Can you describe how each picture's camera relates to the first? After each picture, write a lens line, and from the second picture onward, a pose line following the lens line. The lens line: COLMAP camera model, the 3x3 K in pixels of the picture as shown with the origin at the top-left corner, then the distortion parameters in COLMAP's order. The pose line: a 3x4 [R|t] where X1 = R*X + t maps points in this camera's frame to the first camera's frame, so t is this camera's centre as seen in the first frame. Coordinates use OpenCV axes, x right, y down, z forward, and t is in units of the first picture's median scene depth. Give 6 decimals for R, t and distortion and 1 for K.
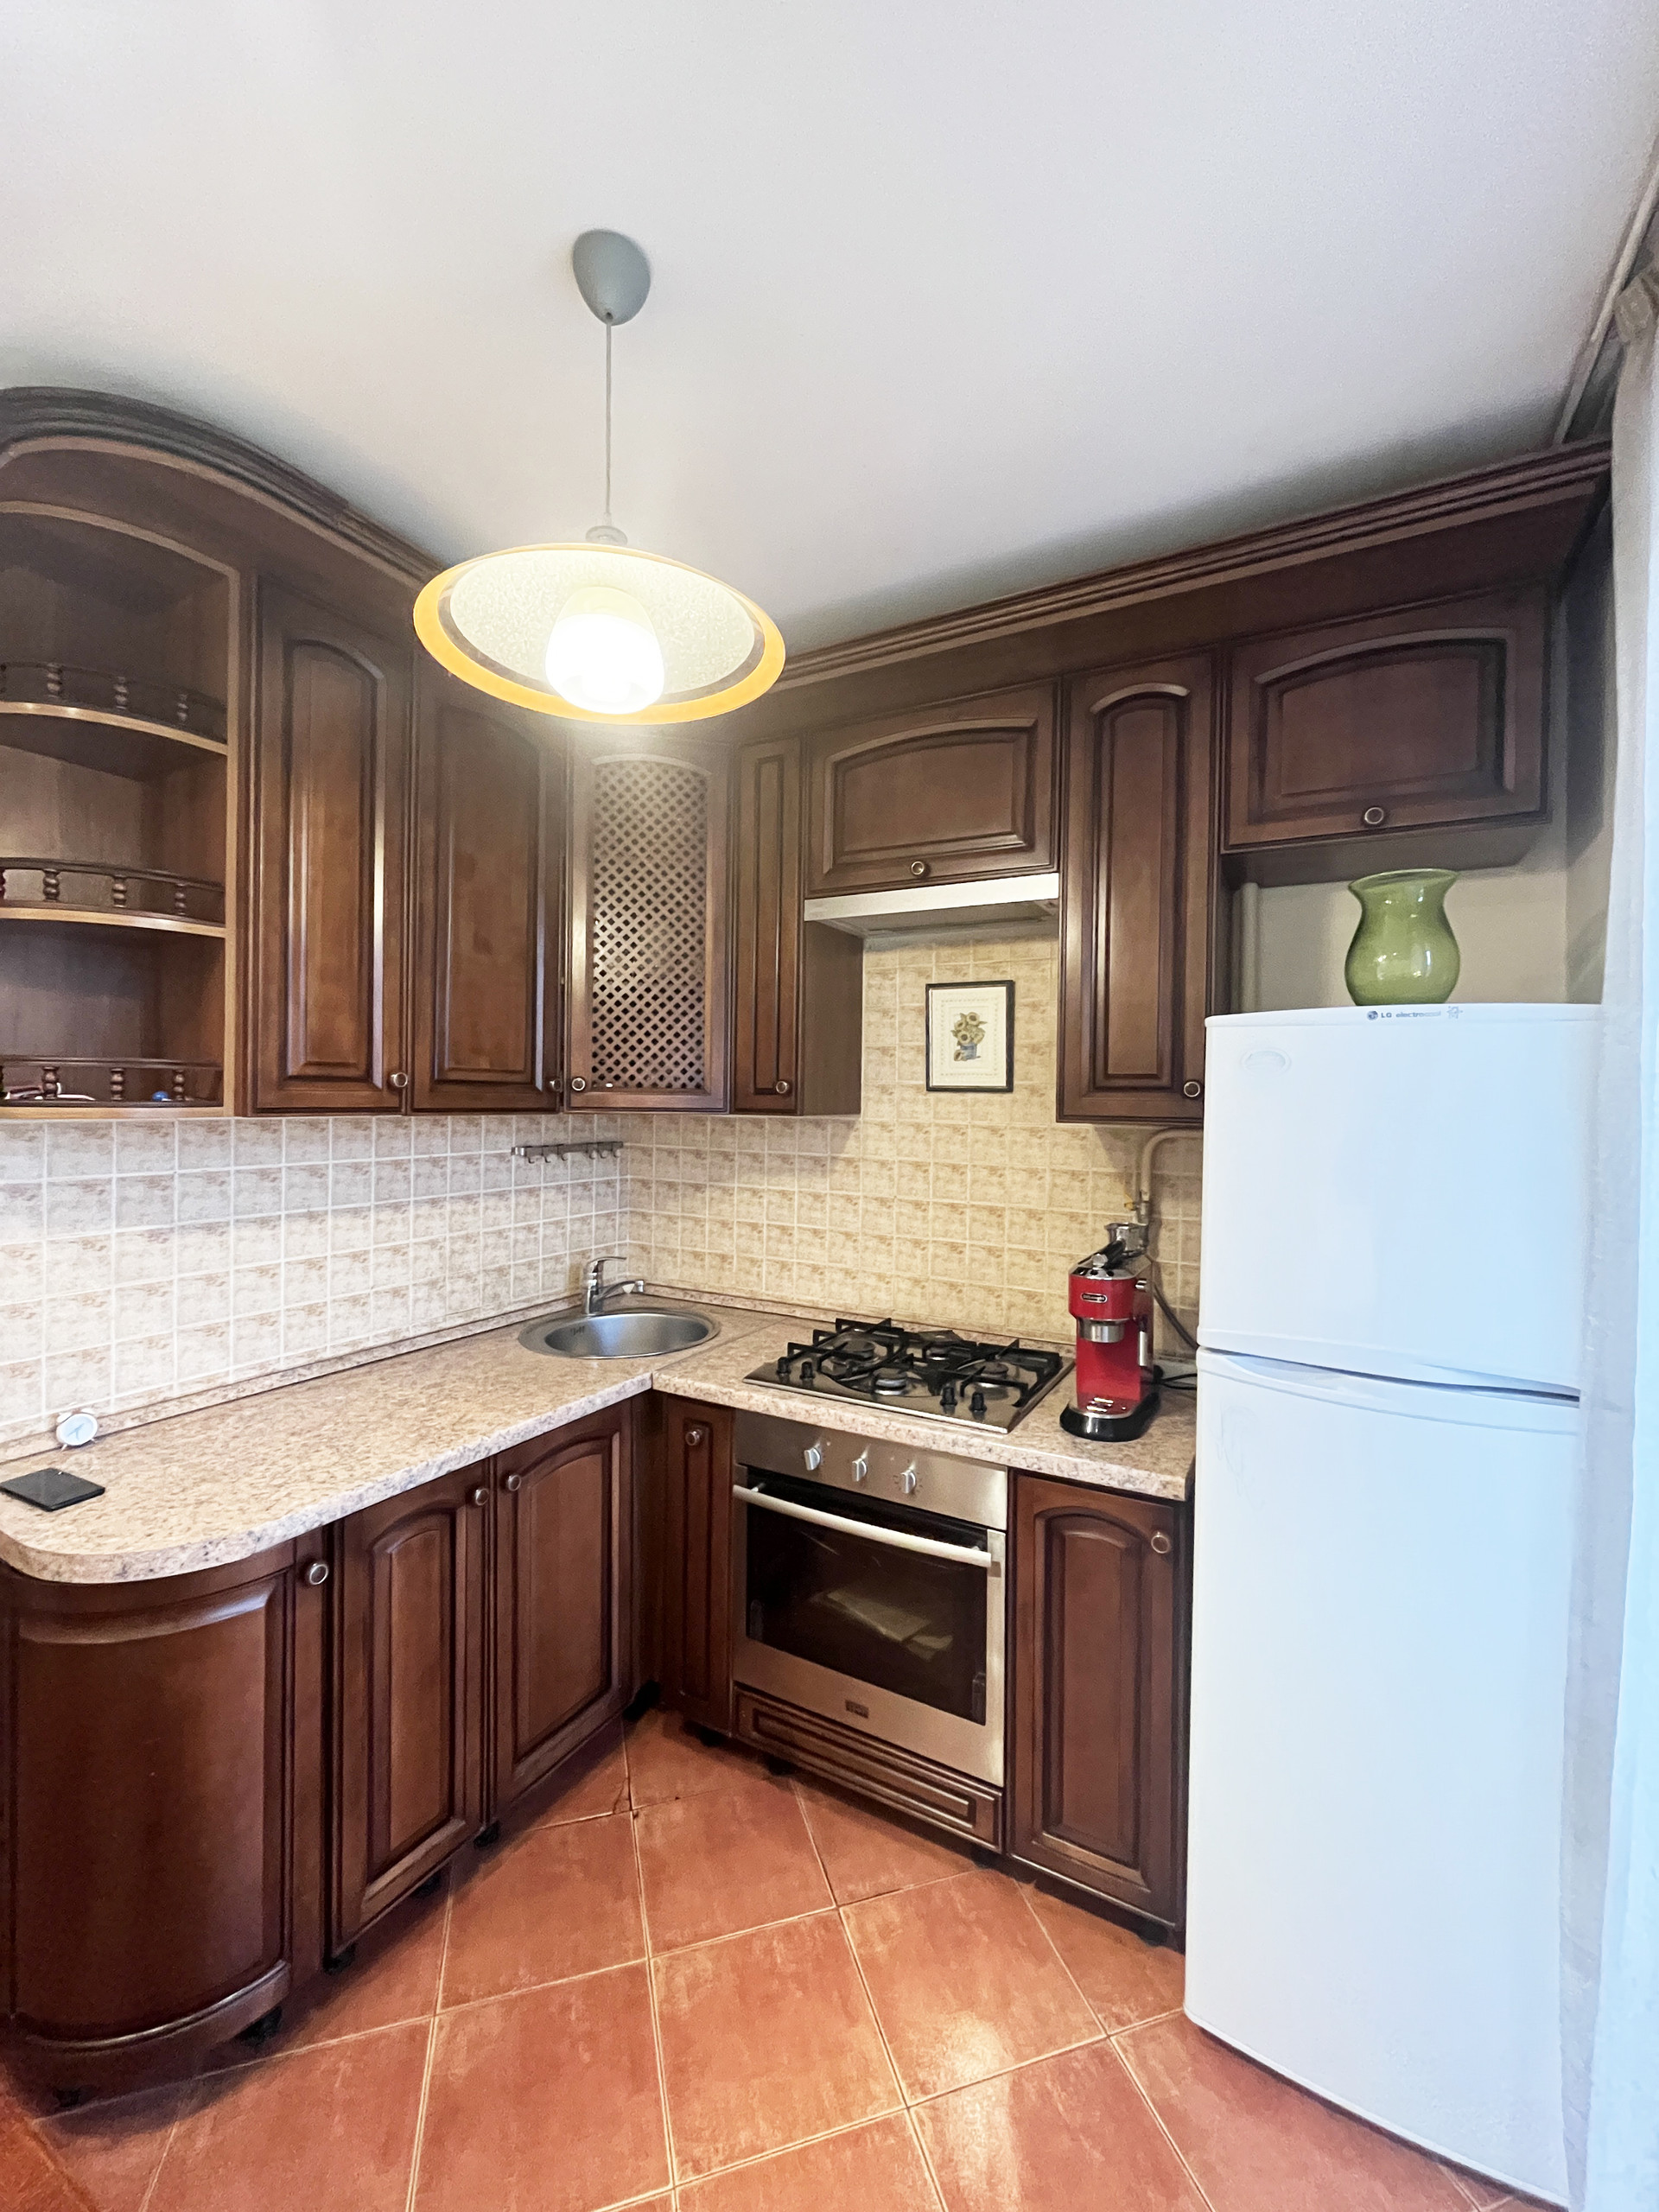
lens RADIAL K [[899.4, 0, 822.5], [0, 899.4, 1107.9], [0, 0, 1]] dist [-0.006364, 0.000938]
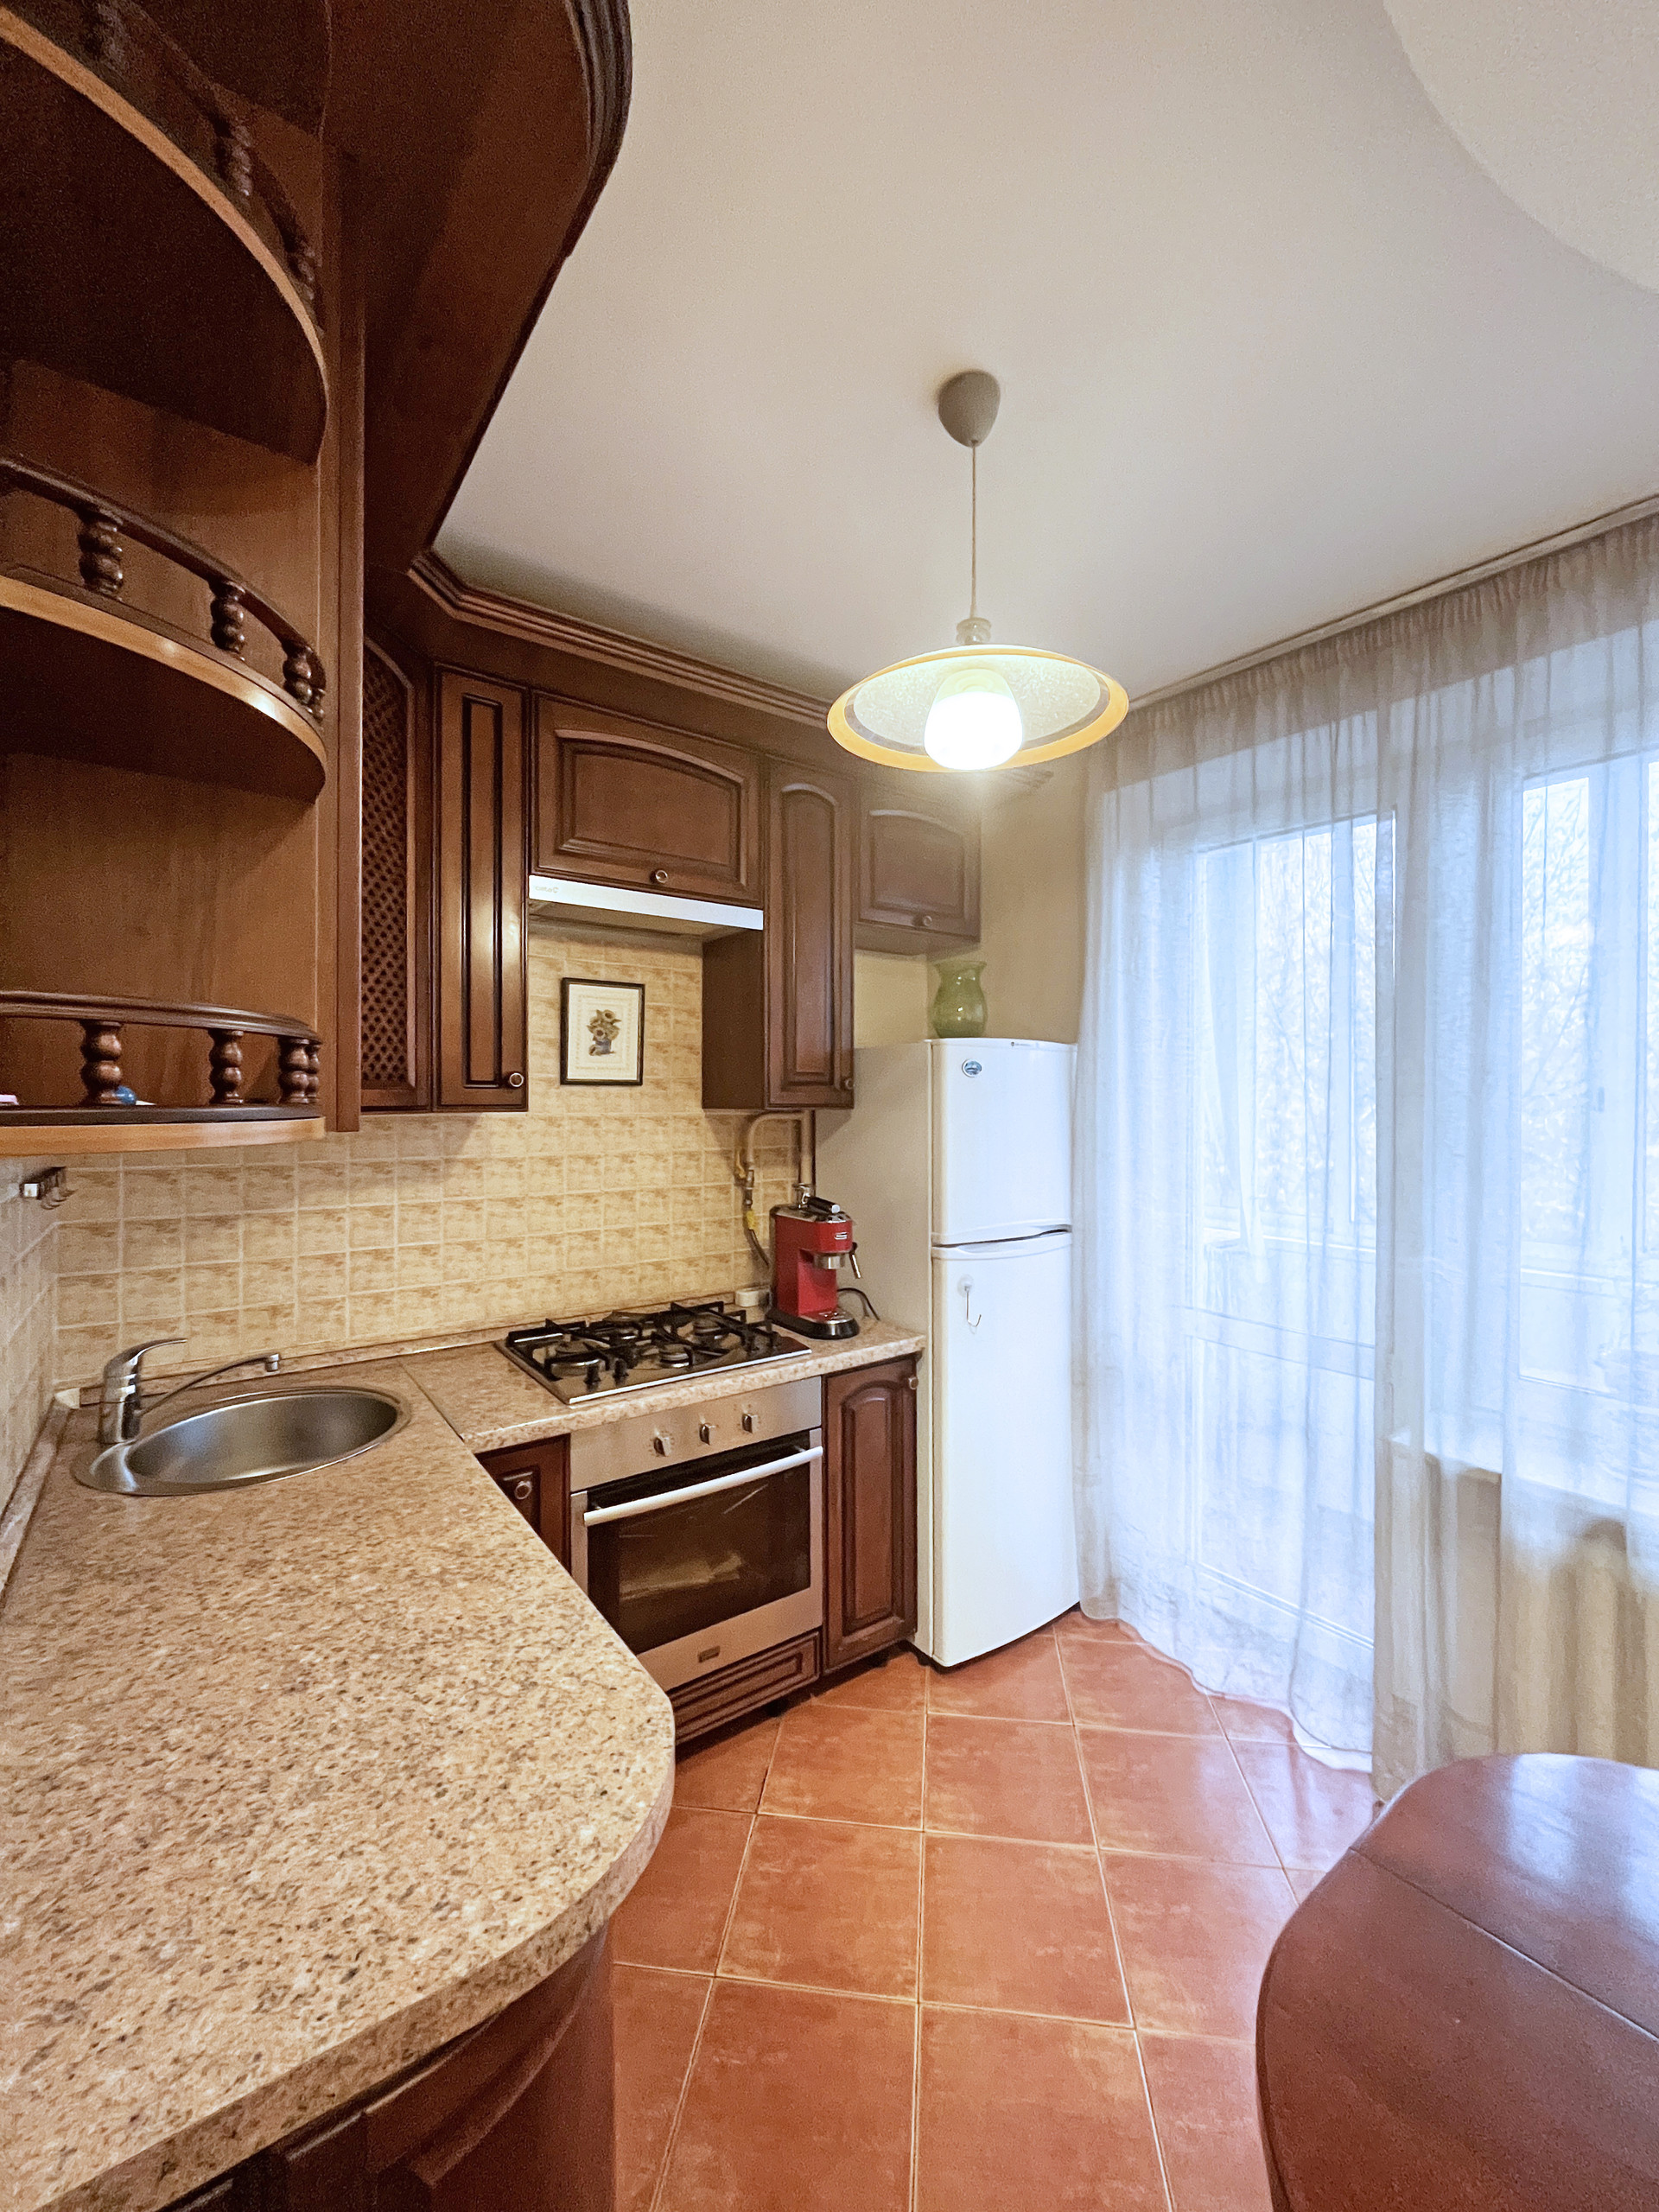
lens RADIAL K [[899.4, 0, 831.0], [0, 899.4, 1108.1], [0, 0, 1]] dist [-0.006364, 0.000938]
pose [[0.404957, -0.022629, 0.914055, -0.701339], [0.016015, 0.999716, 0.017654, -0.005391], [-0.914195, 0.007489, 0.405205, 0.335889]]
